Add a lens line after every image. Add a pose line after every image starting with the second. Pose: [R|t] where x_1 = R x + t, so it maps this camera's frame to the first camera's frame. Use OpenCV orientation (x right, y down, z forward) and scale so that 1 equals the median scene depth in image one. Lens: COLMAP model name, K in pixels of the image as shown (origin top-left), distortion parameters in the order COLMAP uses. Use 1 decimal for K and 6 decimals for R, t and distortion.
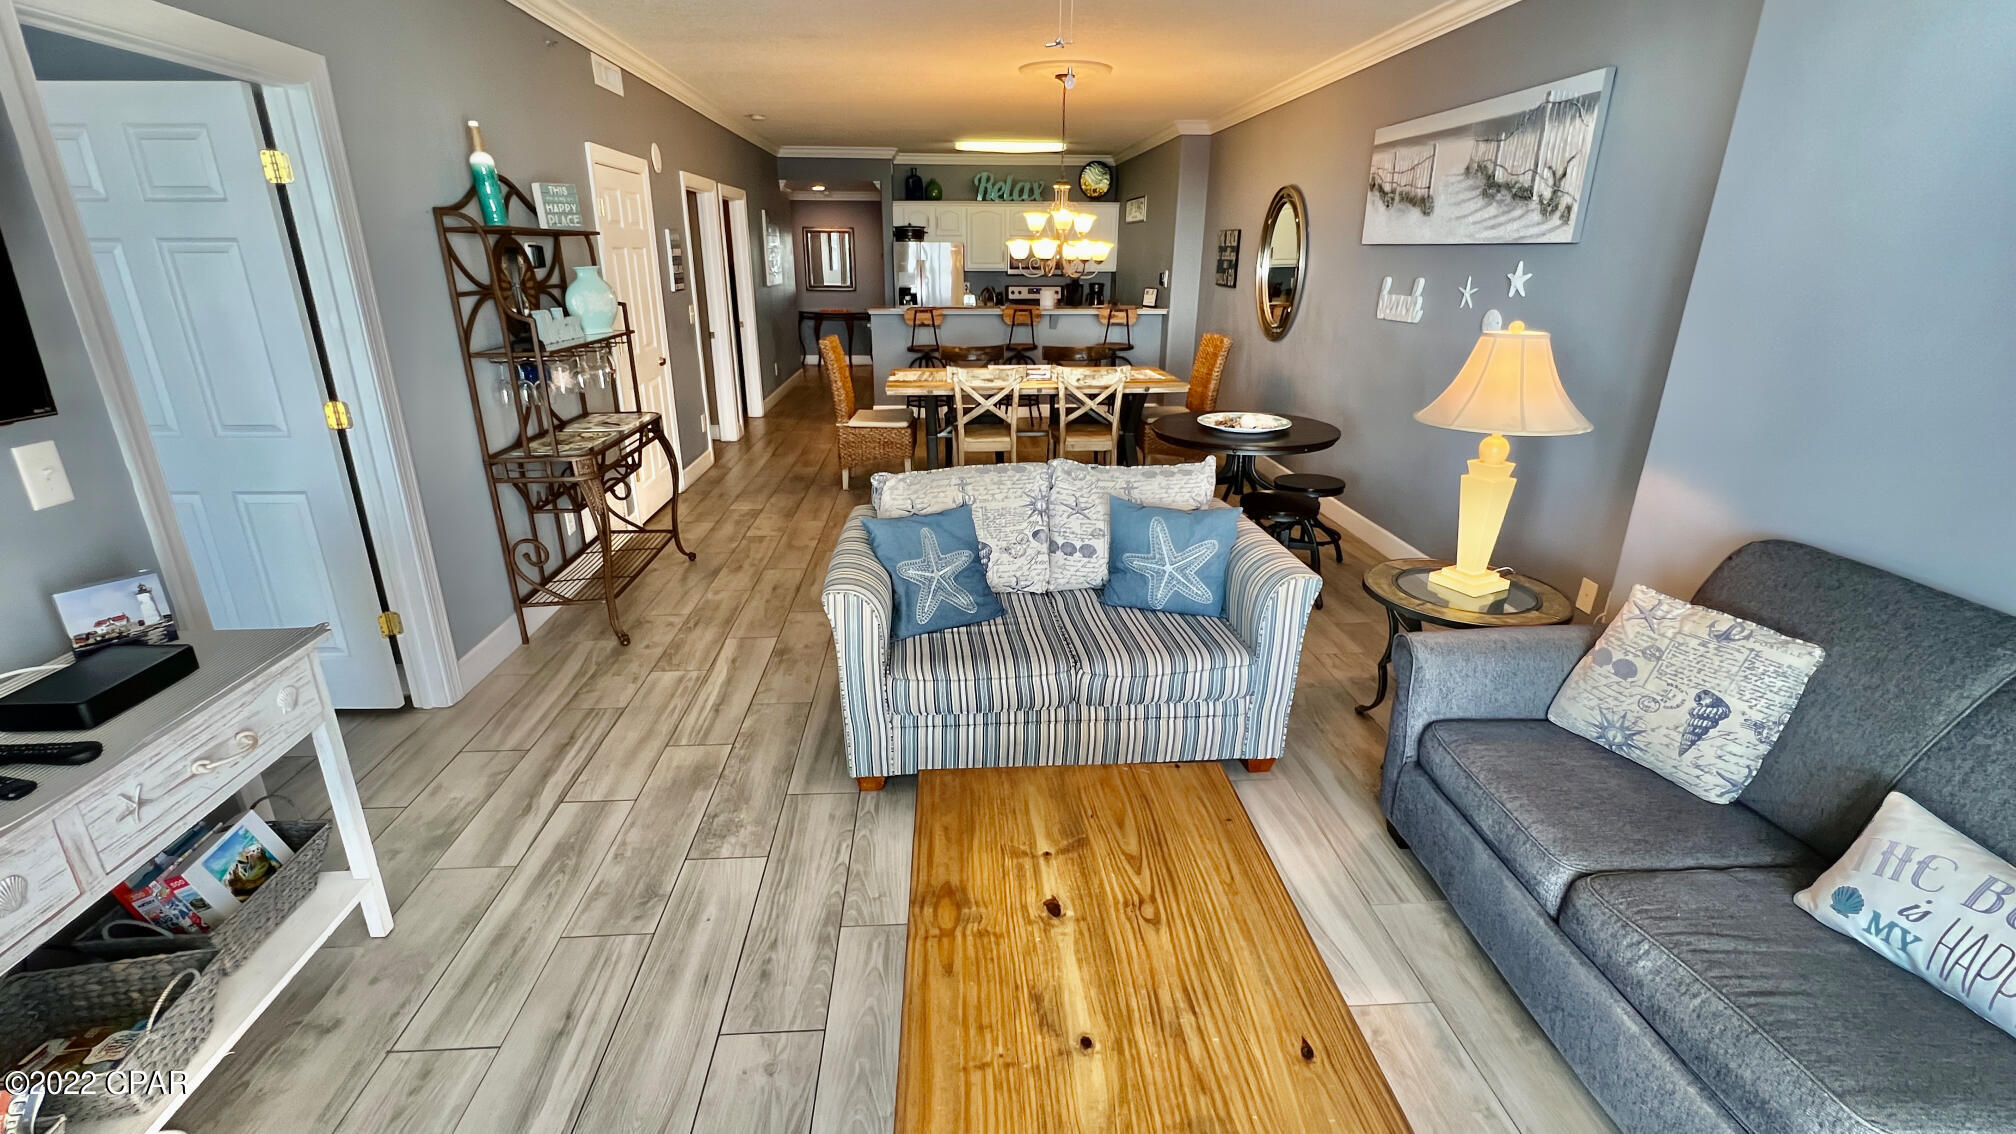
lens RADIAL K [[875.5, 0, 1000.1], [0, 875.5, 566.0], [0, 0, 1]] dist [-0.001637, -0.000143]
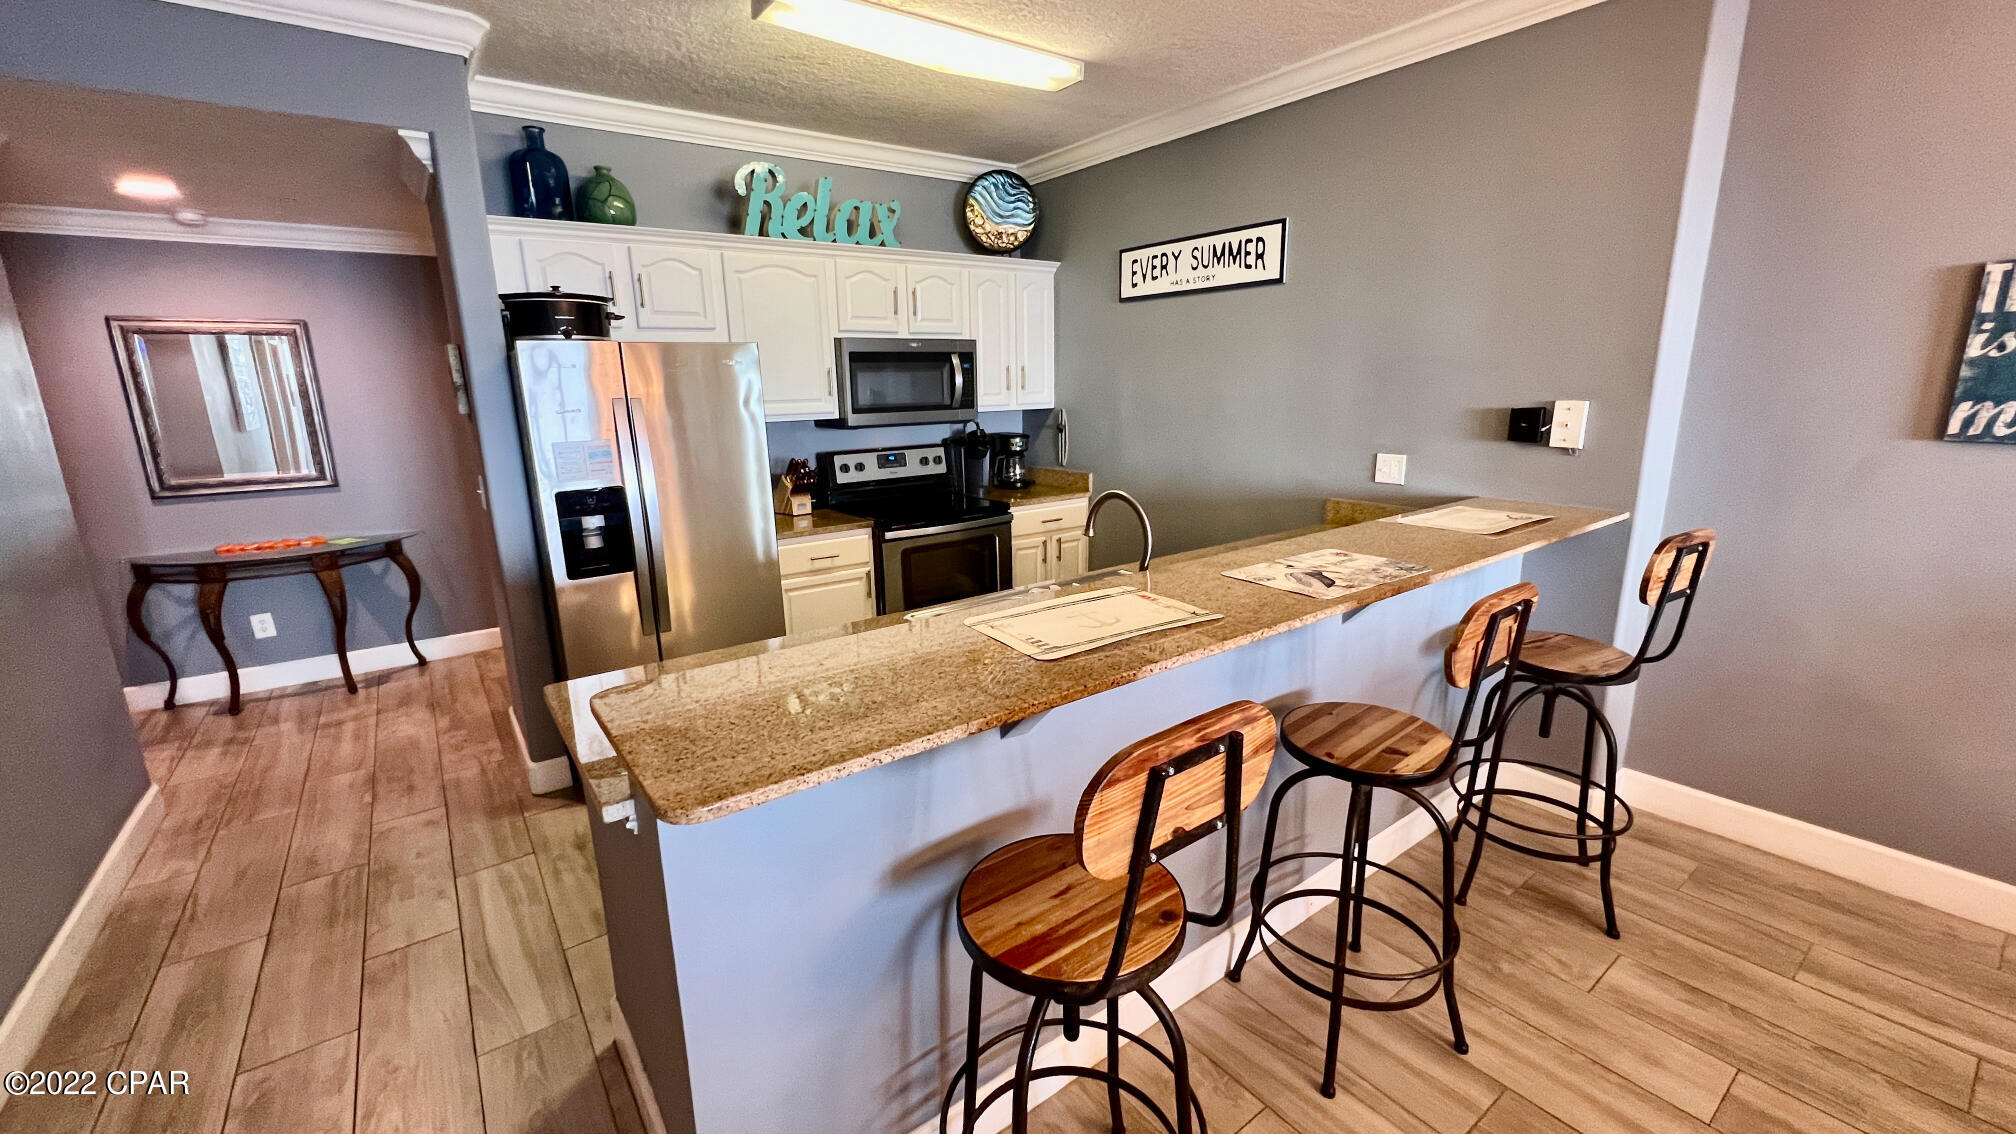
lens RADIAL K [[808.3, 0, 1000.2], [0, 808.3, 566.0], [0, 0, 1]] dist [-0.001335, 0.000171]
pose [[0.842751, -0.142655, 0.519057, -0.356232], [0.205115, 0.976602, -0.064625, -0.652051], [-0.497693, 0.160929, 0.852293, 1.854779]]
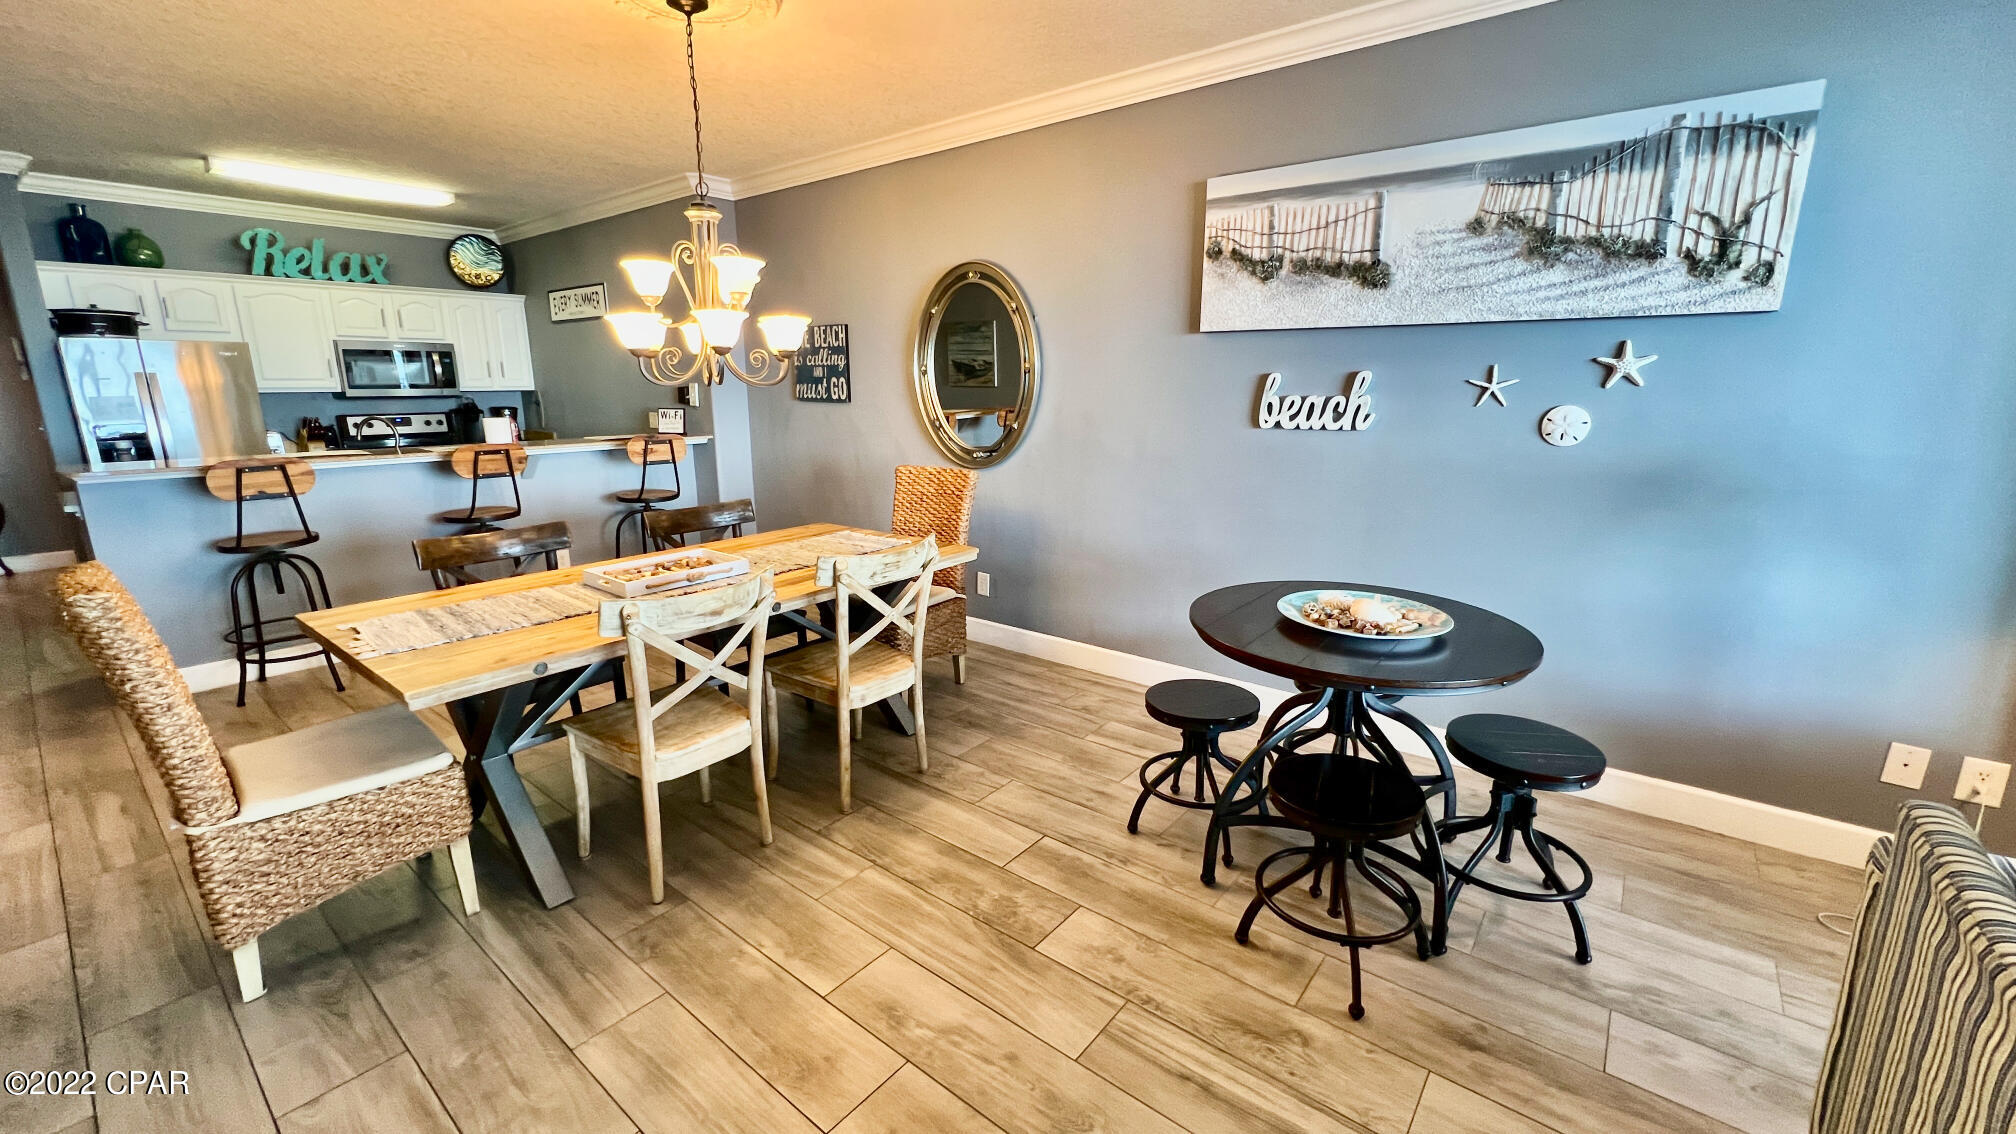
lens RADIAL K [[806.2, 0, 1003.1], [0, 806.2, 564.5], [0, 0, 1]] dist [-0.002303, 0.000621]
pose [[0.680273, -0.167626, 0.713533, -0.273811], [0.251354, 0.967817, -0.012273, -0.274630], [-0.688513, 0.187698, 0.700514, 0.875966]]
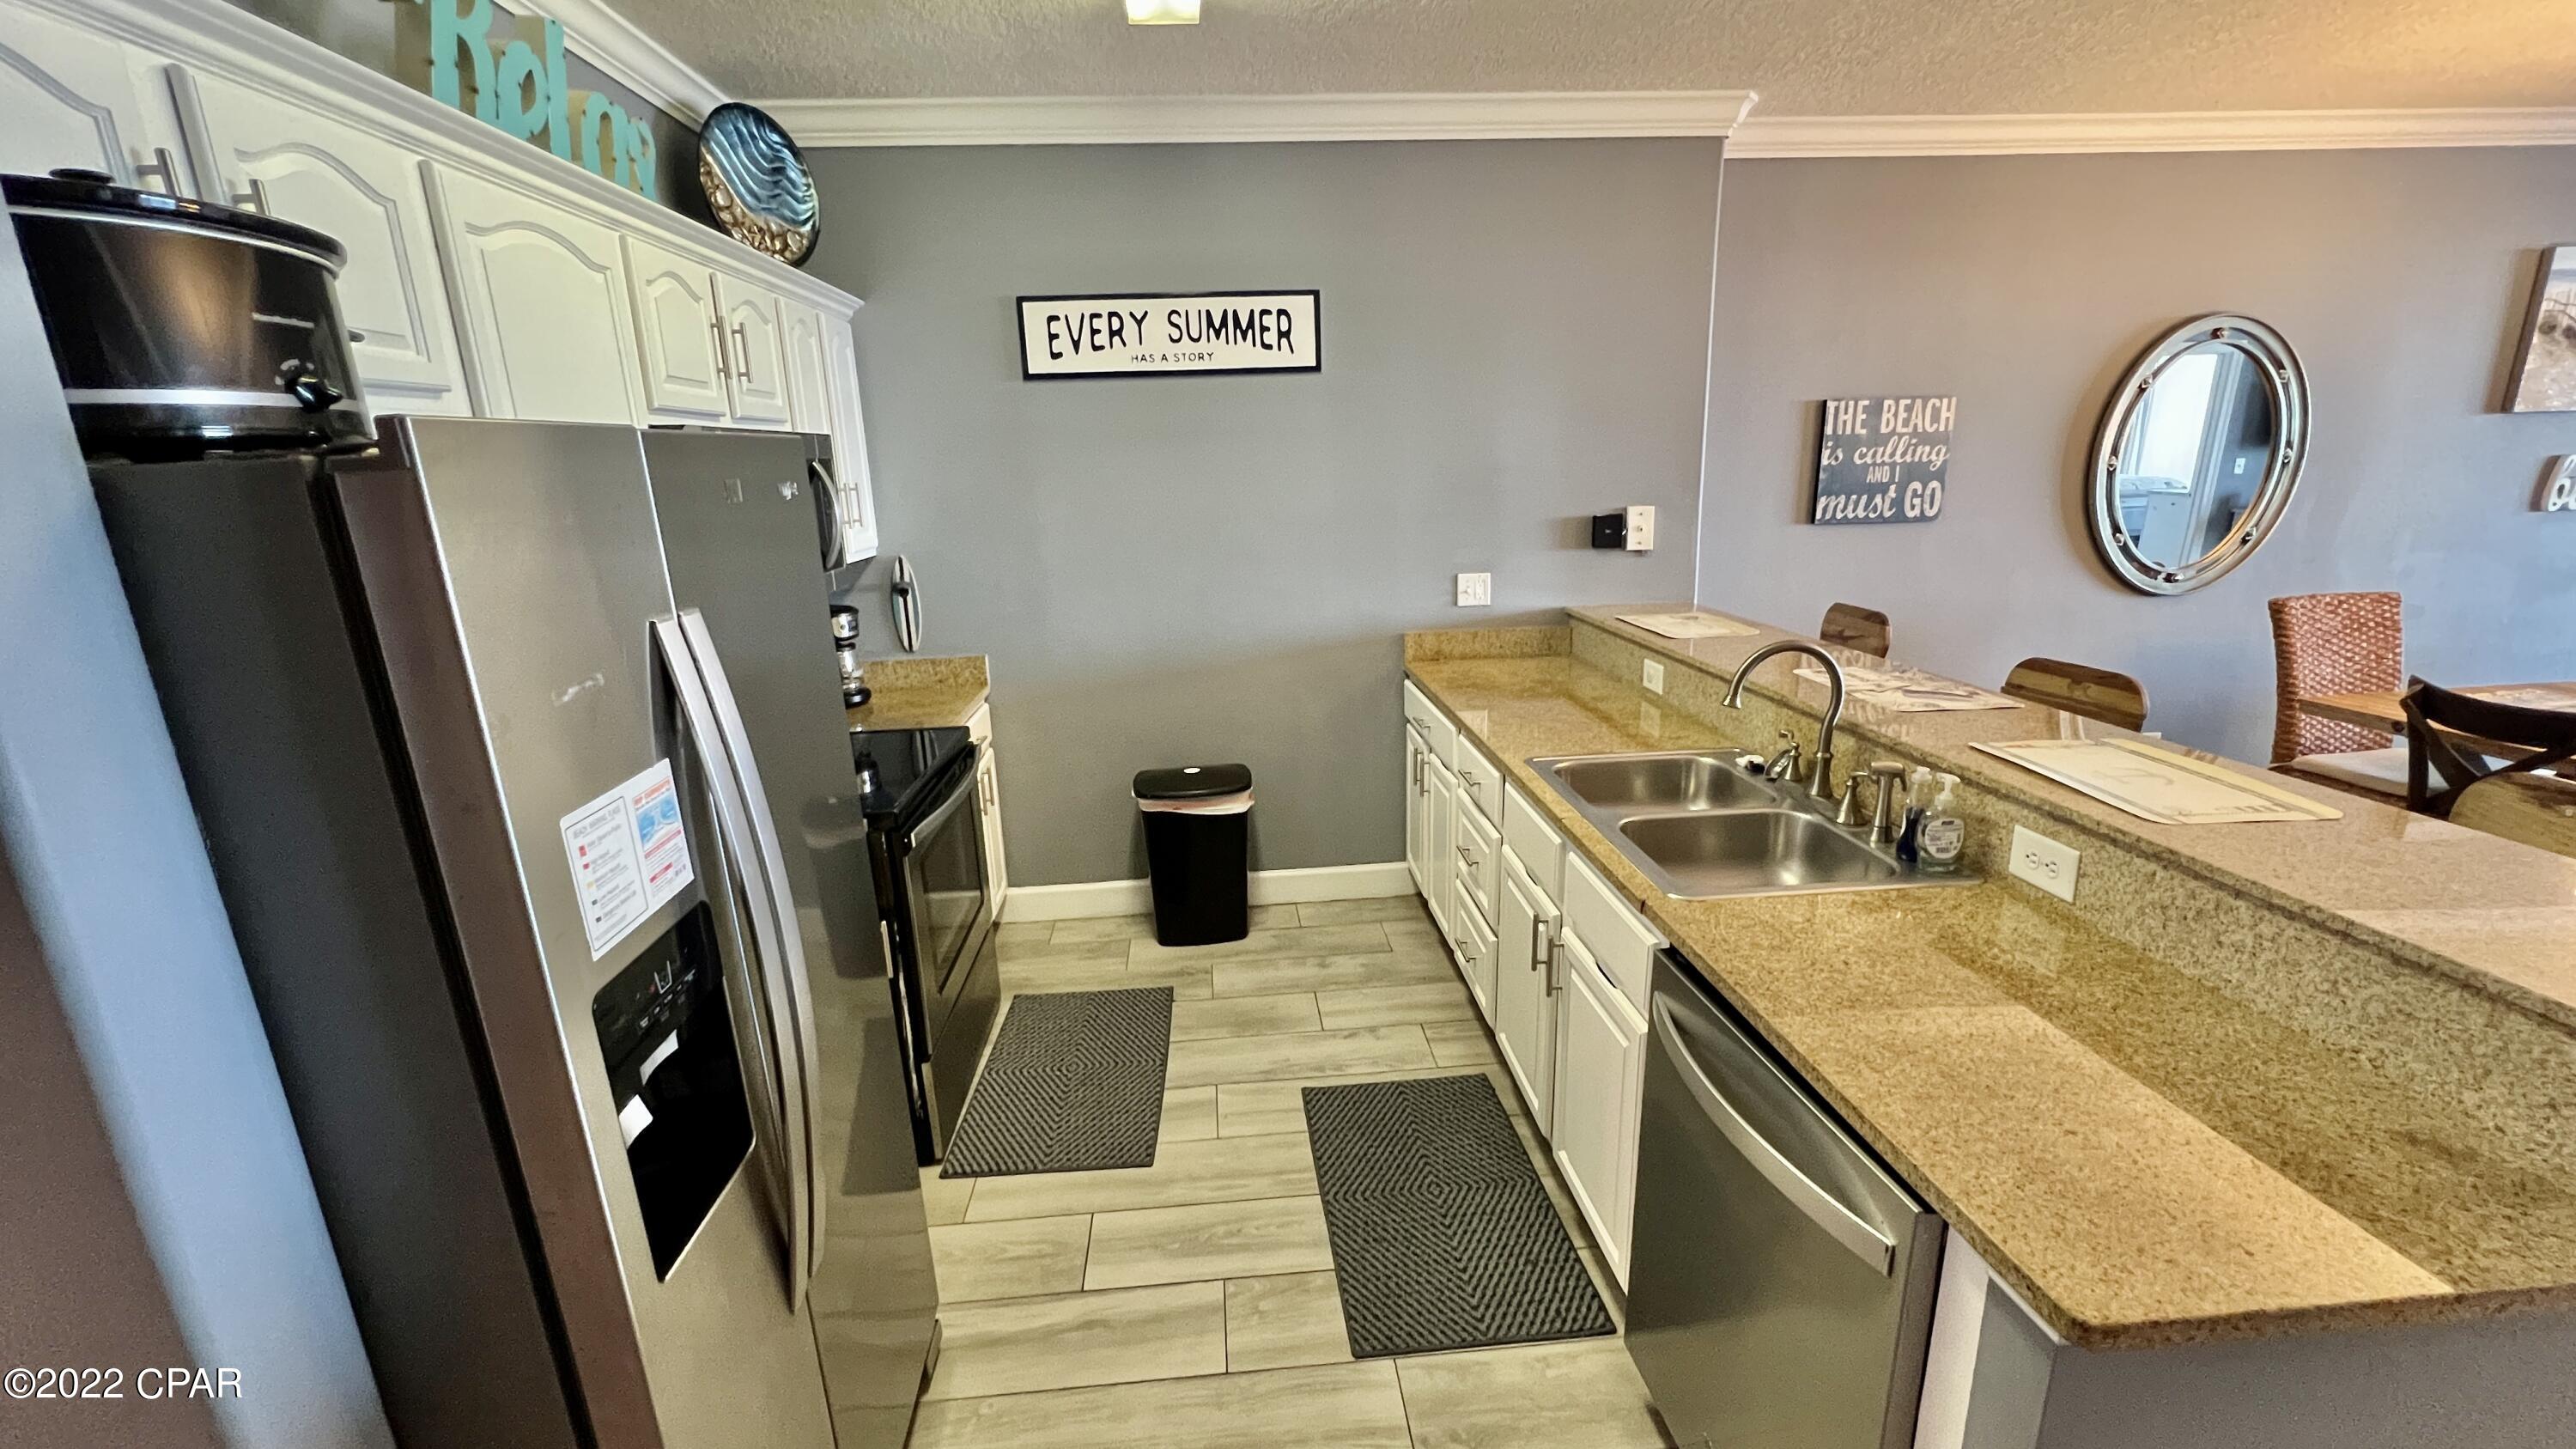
lens RADIAL K [[1033.0, 0, 1278.1], [0, 1033.0, 723.2], [0, 0, 1]] dist [-0.001335, 0.000171]
pose [[-0.011652, -0.253729, 0.967205, -0.525766], [0.370186, 0.897449, 0.239889, -0.899384], [-0.928885, 0.360841, 0.083470, 2.462009]]
